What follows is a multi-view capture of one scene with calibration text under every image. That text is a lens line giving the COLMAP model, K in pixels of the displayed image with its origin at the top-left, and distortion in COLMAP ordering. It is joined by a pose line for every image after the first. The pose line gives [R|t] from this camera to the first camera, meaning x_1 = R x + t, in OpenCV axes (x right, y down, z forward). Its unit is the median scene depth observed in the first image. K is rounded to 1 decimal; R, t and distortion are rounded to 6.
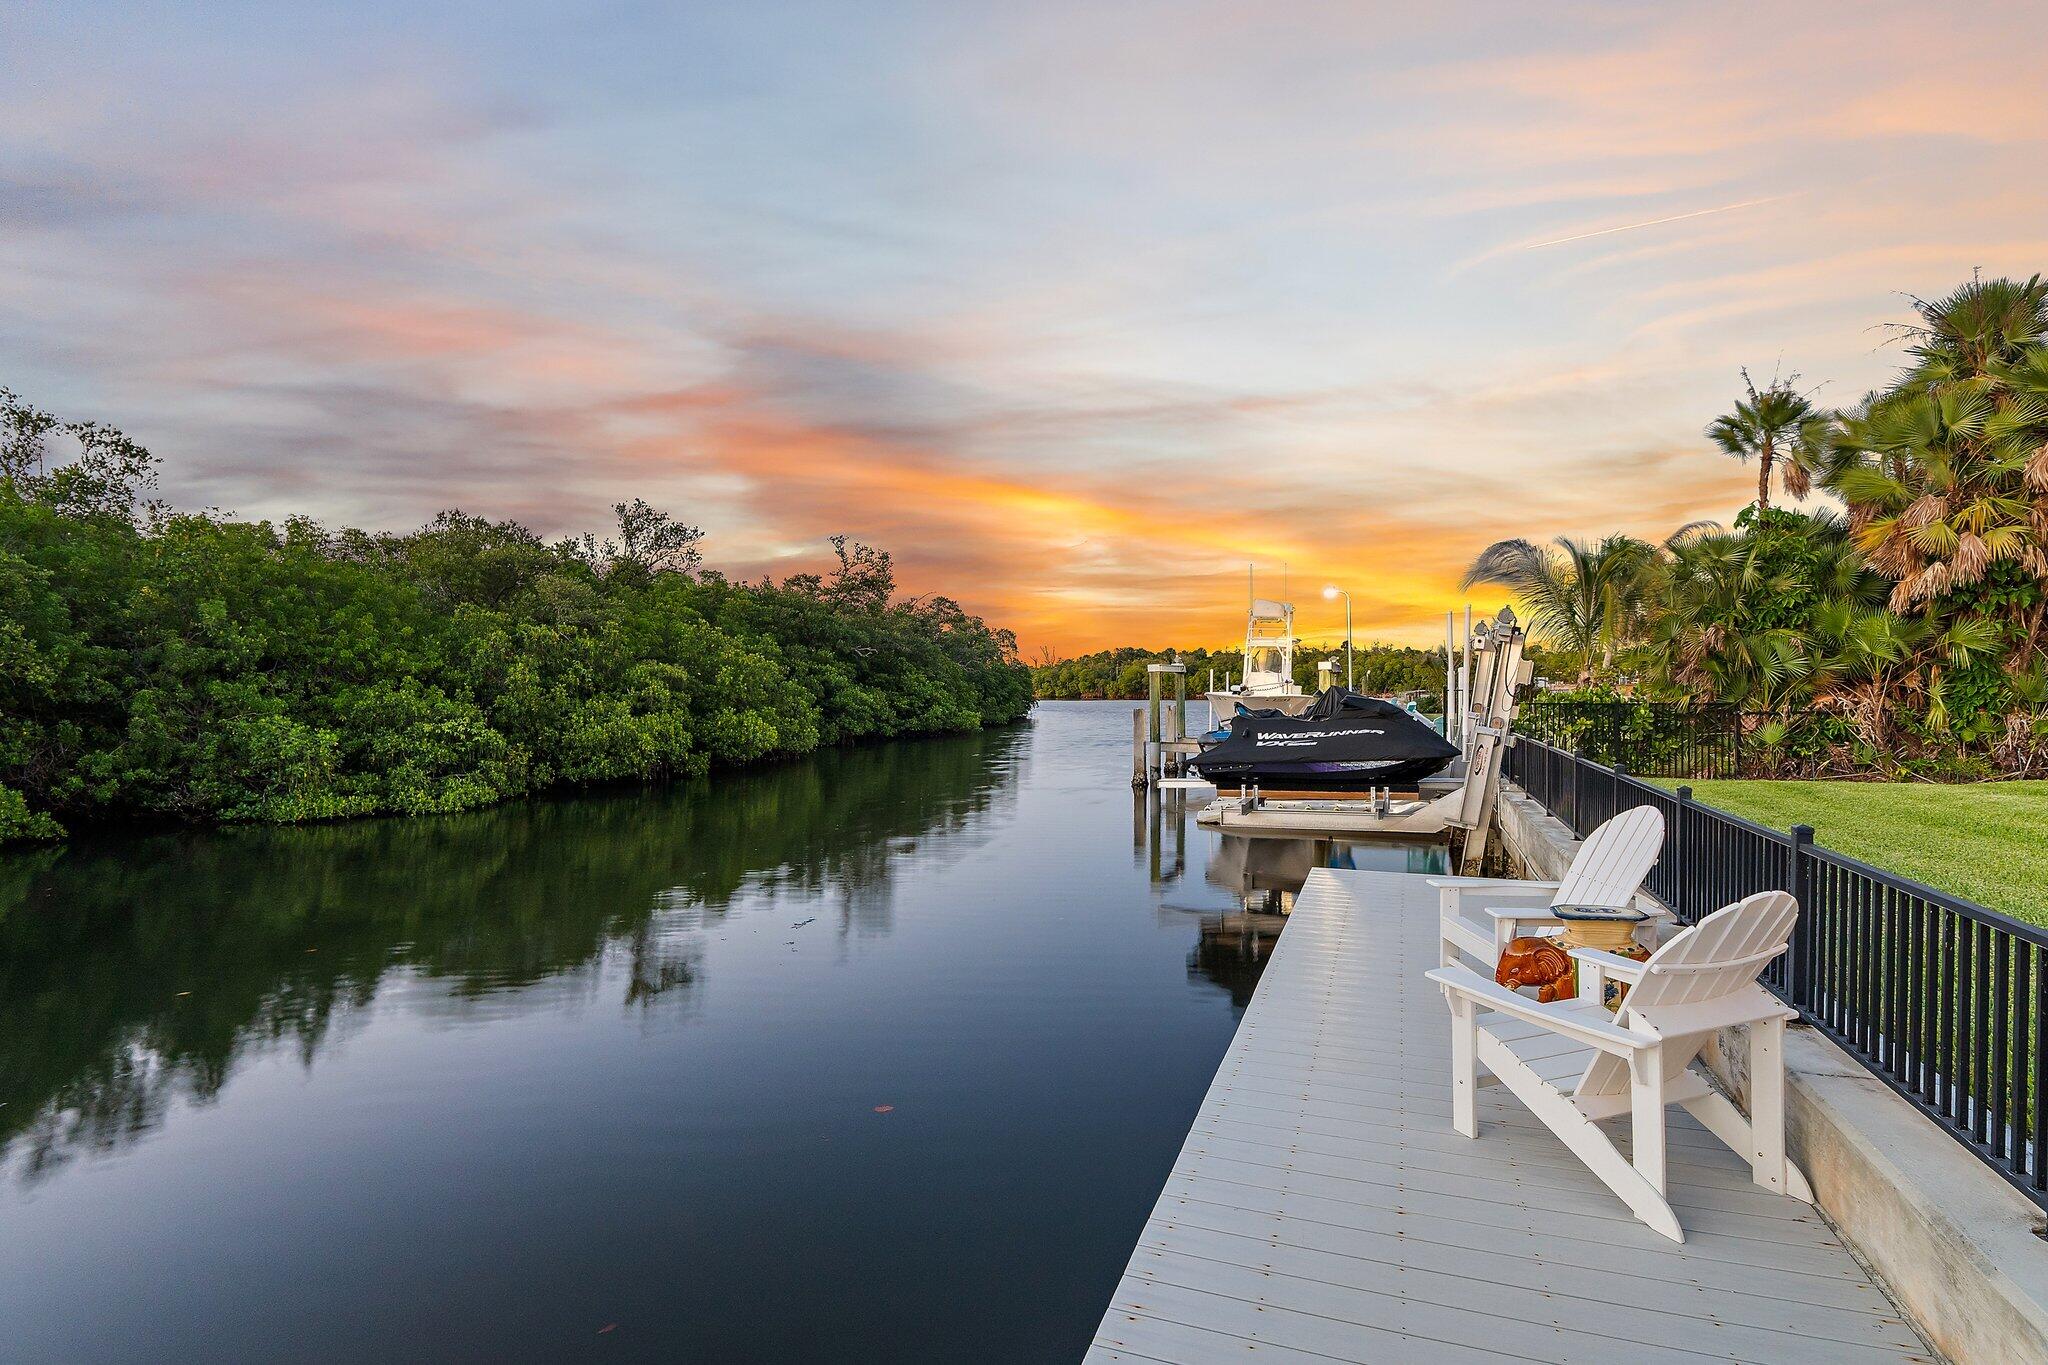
lens RADIAL K [[999.8, 0, 1026.3], [0, 999.8, 703.3], [0, 0, 1]] dist [0.002257, 0.000428]
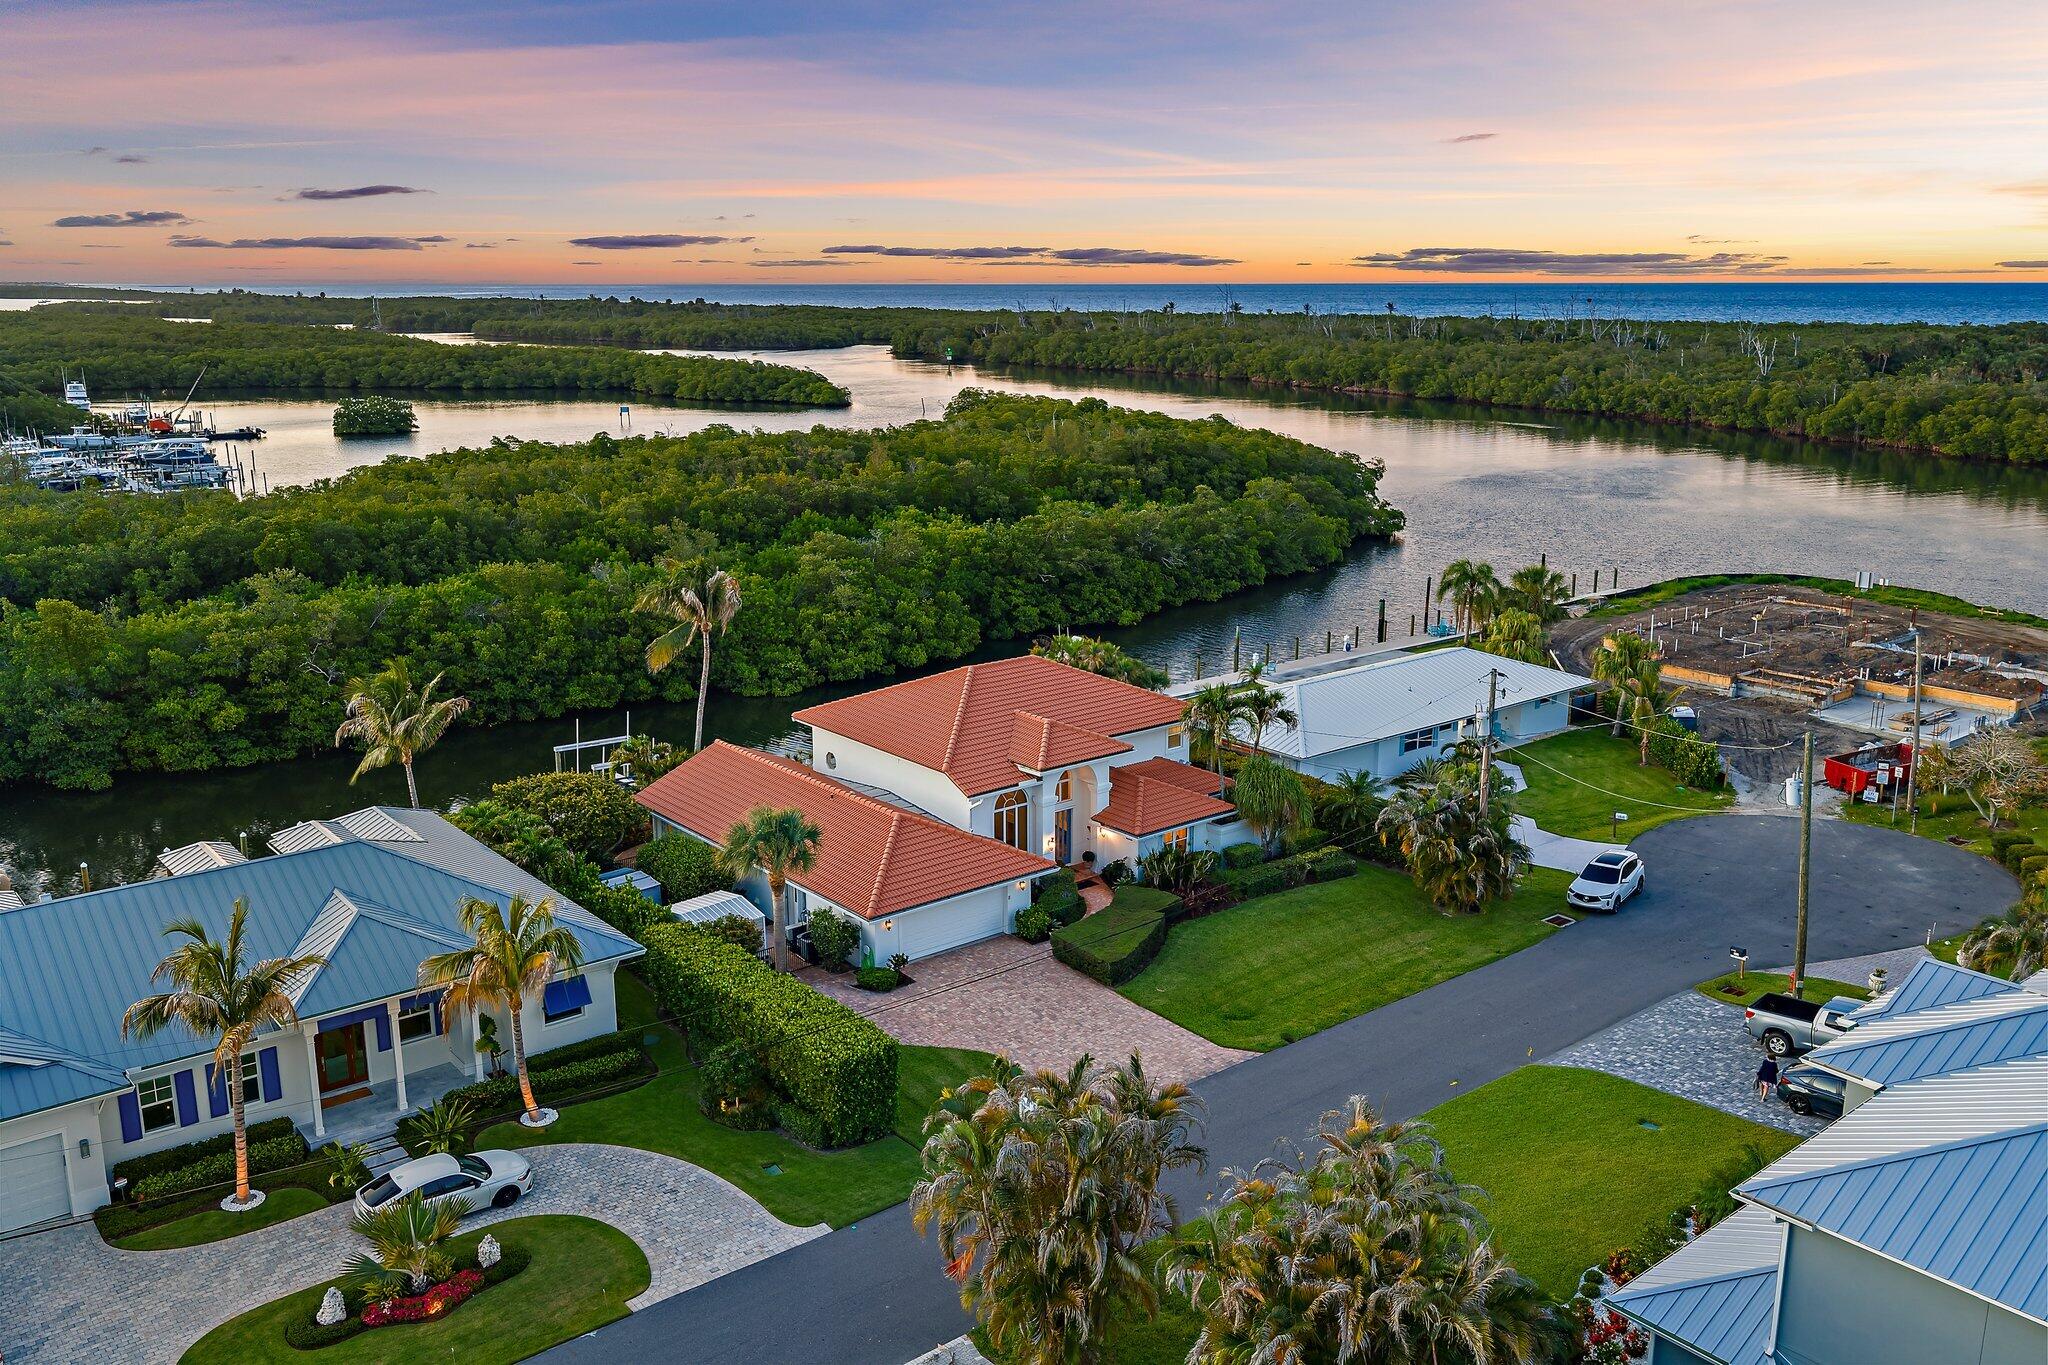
lens RADIAL K [[1682.5, 0, 1029.9], [0, 1682.5, 674.6], [0, 0, 1]] dist [0.004331, -0.004529]
pose [[0.857692, 0.115276, -0.501075, 2.352983], [-0.005442, 0.976524, 0.215342, -0.945334], [0.514135, -0.181970, 0.838184, -2.625446]]
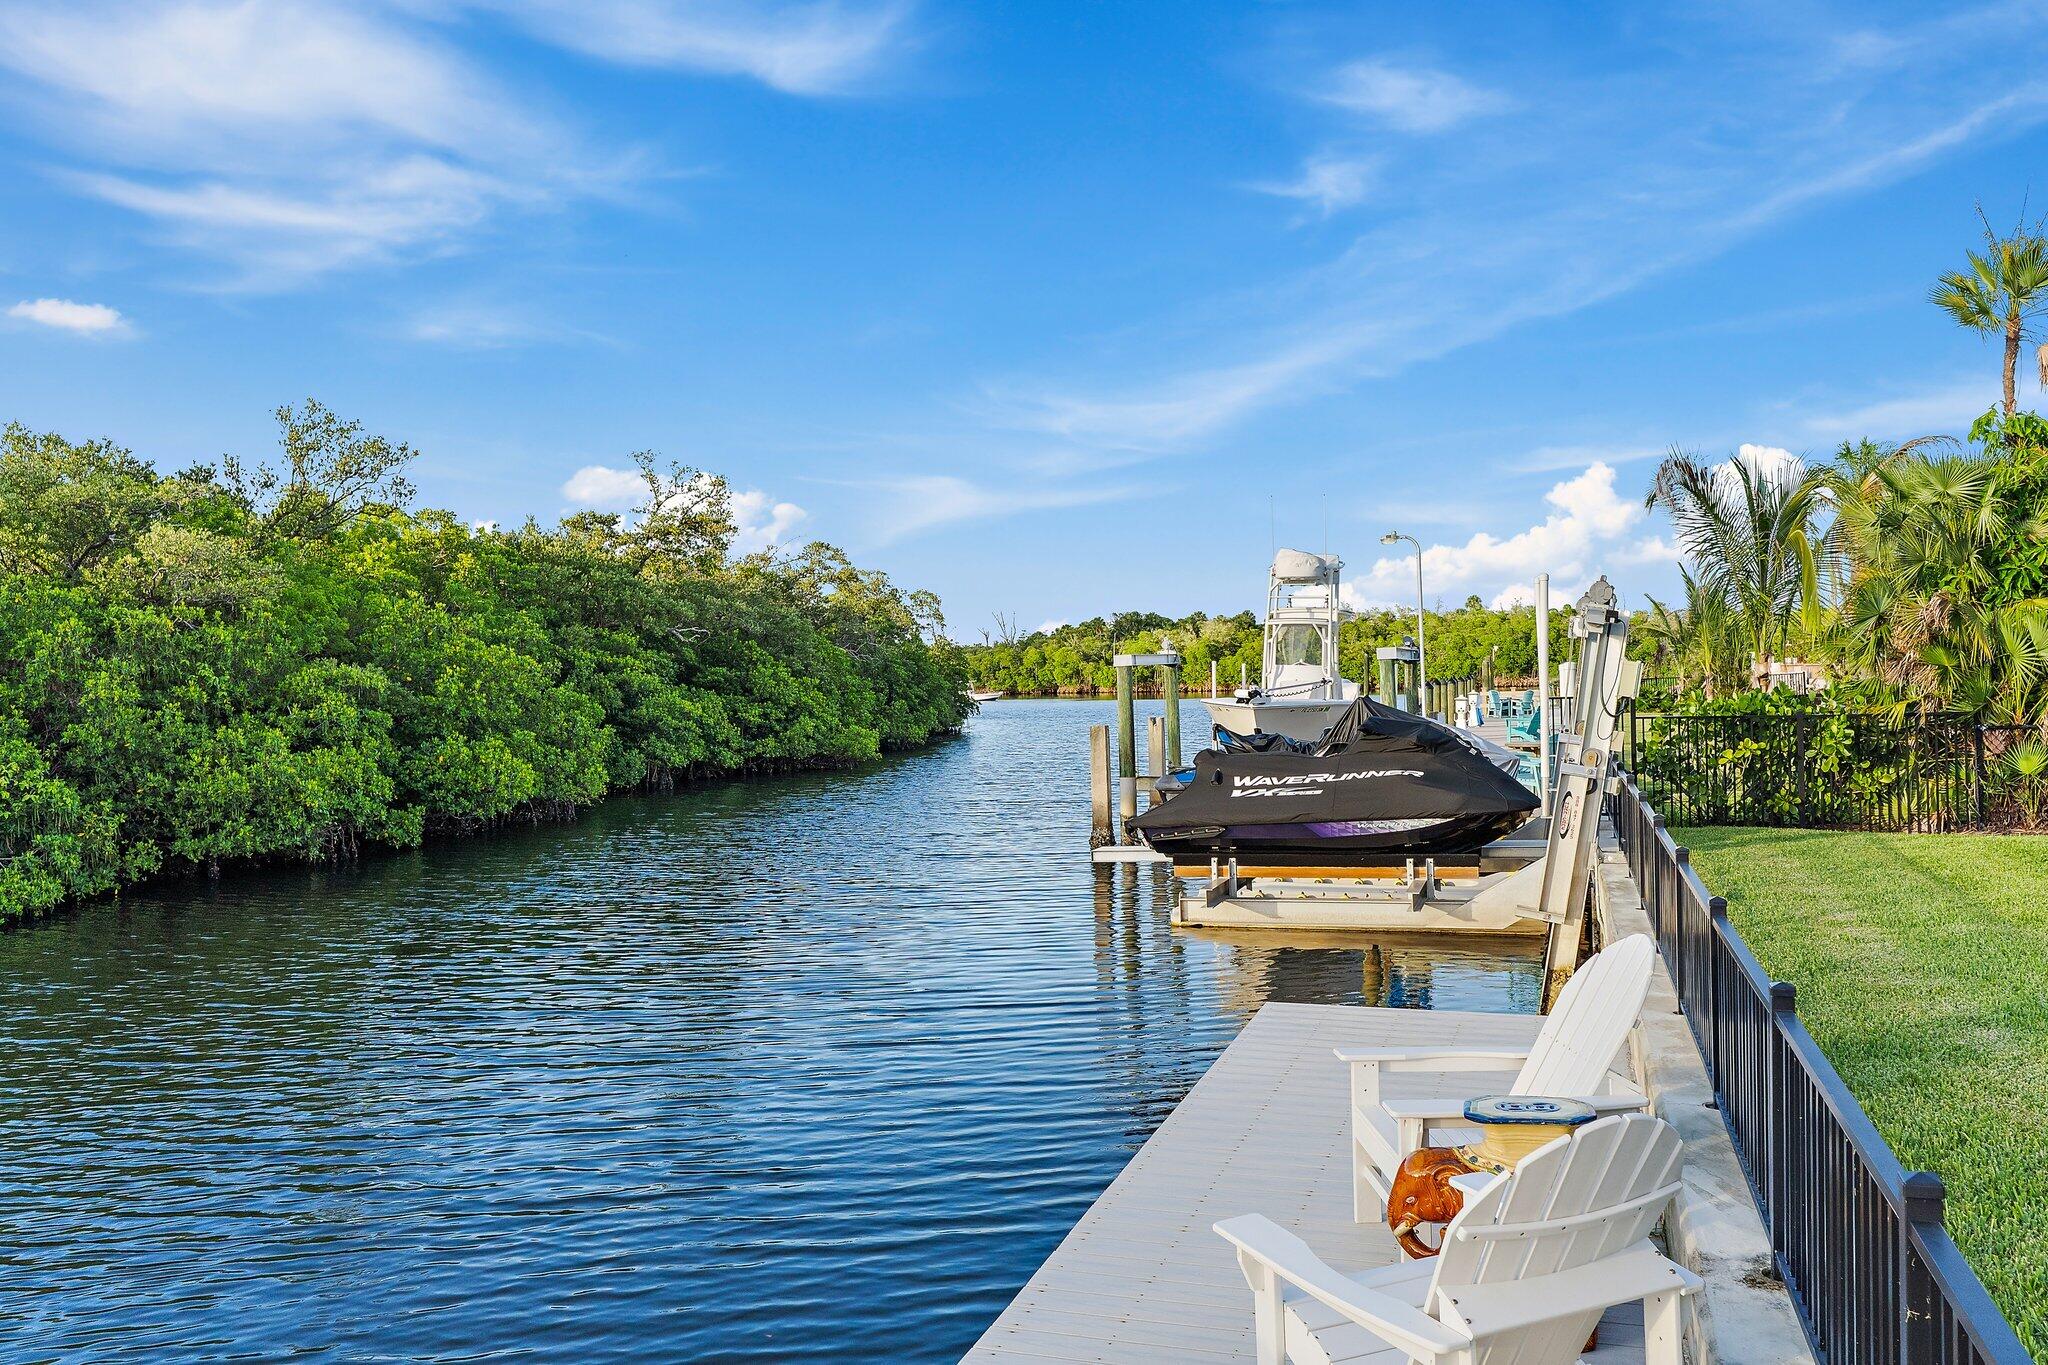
lens RADIAL K [[1585.6, 0, 1028.2], [0, 1585.6, 690.2], [0, 0, 1]] dist [0.002417, -0.005666]
pose [[0.999296, -0.017606, 0.033135, 0.036178], [0.017836, 0.999819, -0.006663, -0.011661], [-0.033012, 0.007249, 0.999429, -0.007184]]
